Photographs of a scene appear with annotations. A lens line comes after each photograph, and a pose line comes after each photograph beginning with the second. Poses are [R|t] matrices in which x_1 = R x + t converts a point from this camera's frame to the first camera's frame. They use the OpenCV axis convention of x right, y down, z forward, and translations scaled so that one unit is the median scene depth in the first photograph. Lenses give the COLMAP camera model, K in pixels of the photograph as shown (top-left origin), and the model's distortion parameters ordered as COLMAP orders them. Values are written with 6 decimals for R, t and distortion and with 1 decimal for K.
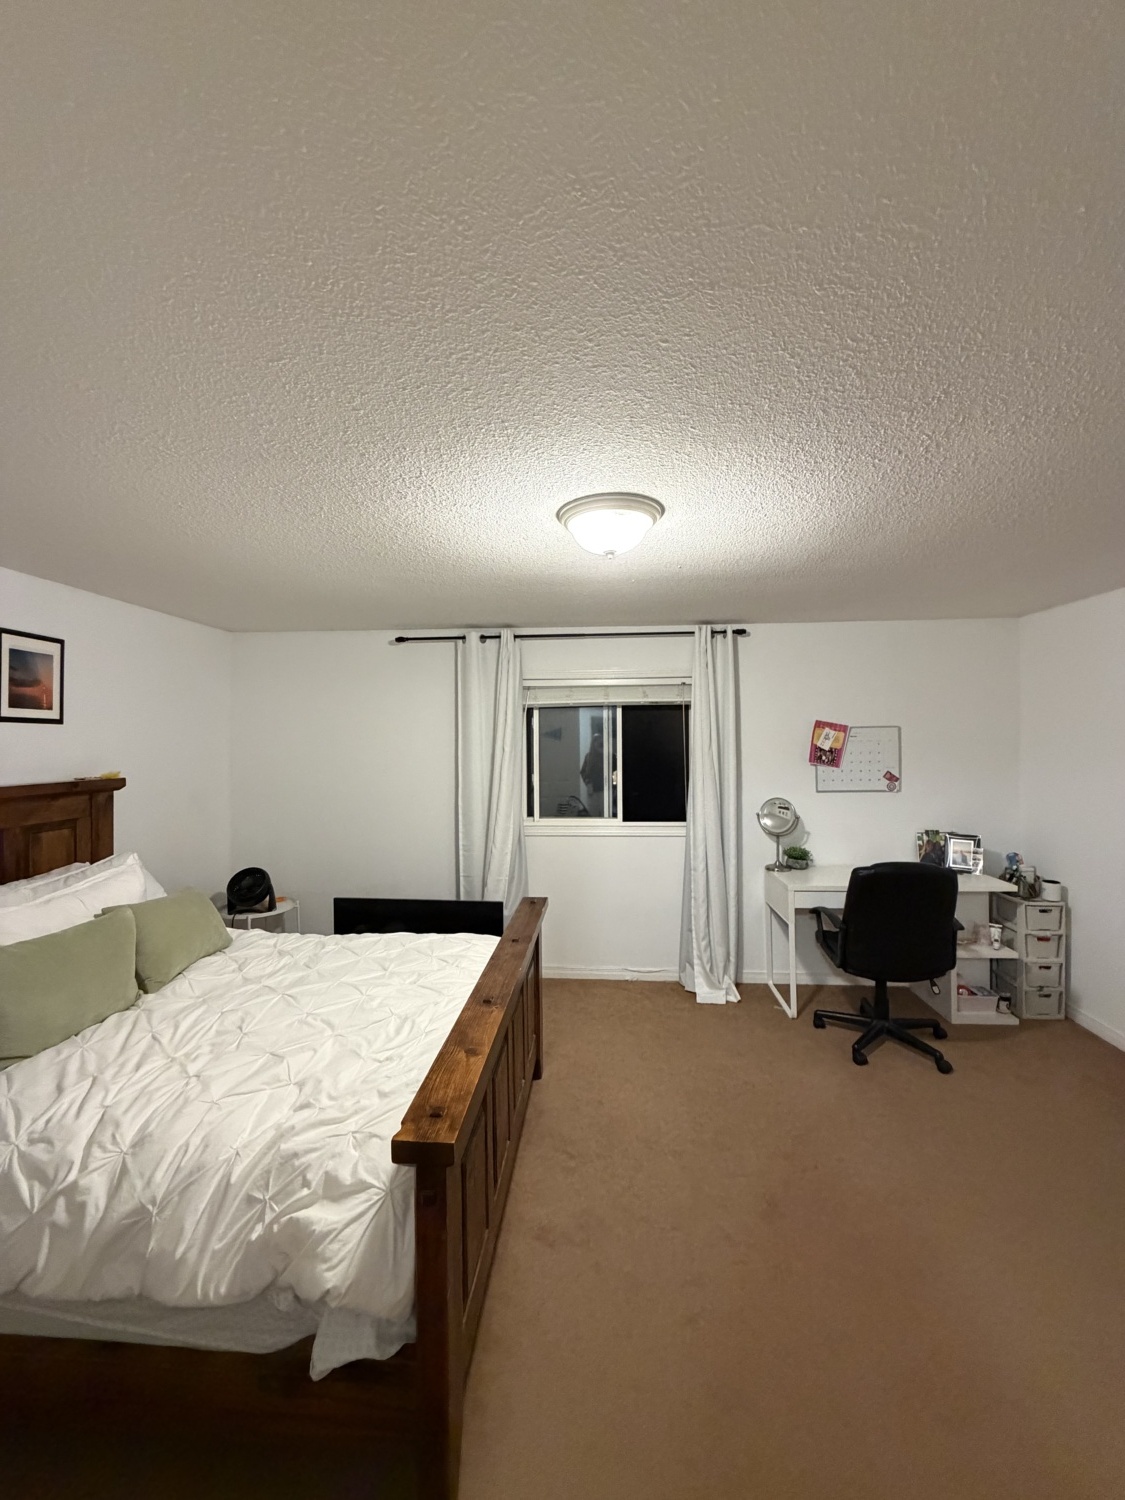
lens RADIAL K [[596.9, 0, 562.0], [0, 596.9, 742.9], [0, 0, 1]] dist [0.000535, -0.000358]
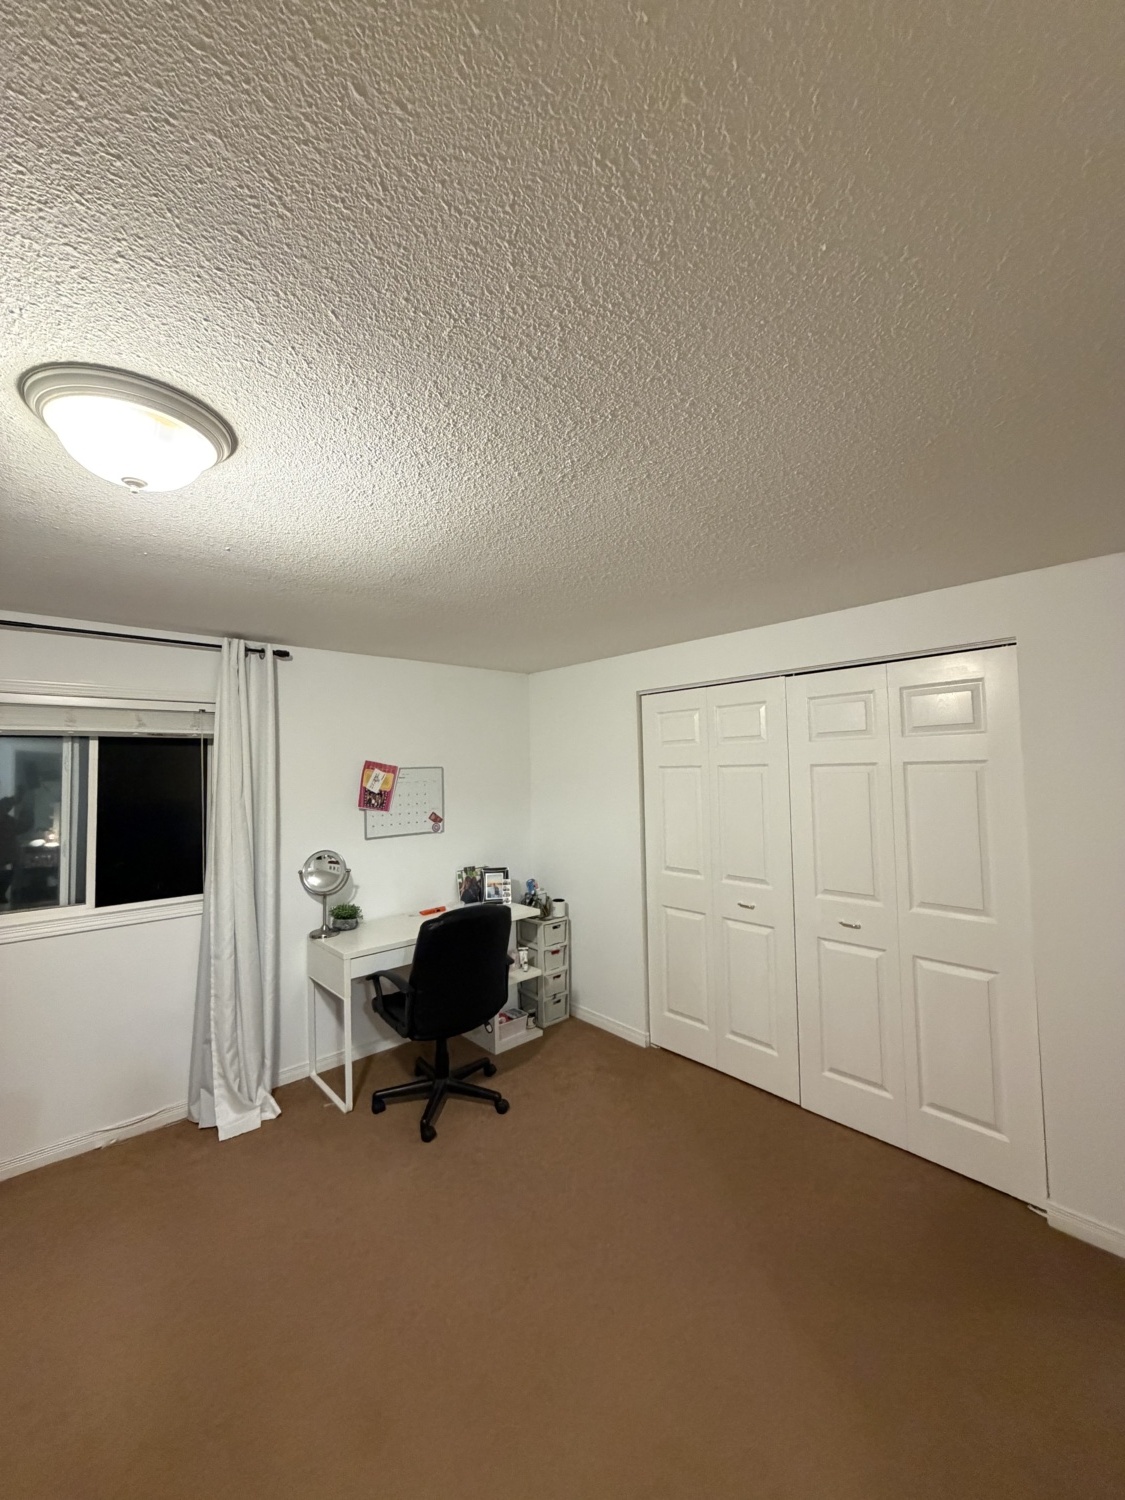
lens RADIAL K [[596.9, 0, 562.0], [0, 596.9, 742.9], [0, 0, 1]] dist [0.000535, -0.000358]
pose [[0.696093, 0.030496, 0.717303, -0.026142], [0.016516, 0.998153, -0.058464, -0.007703], [-0.717761, 0.052544, 0.694304, 0.167482]]
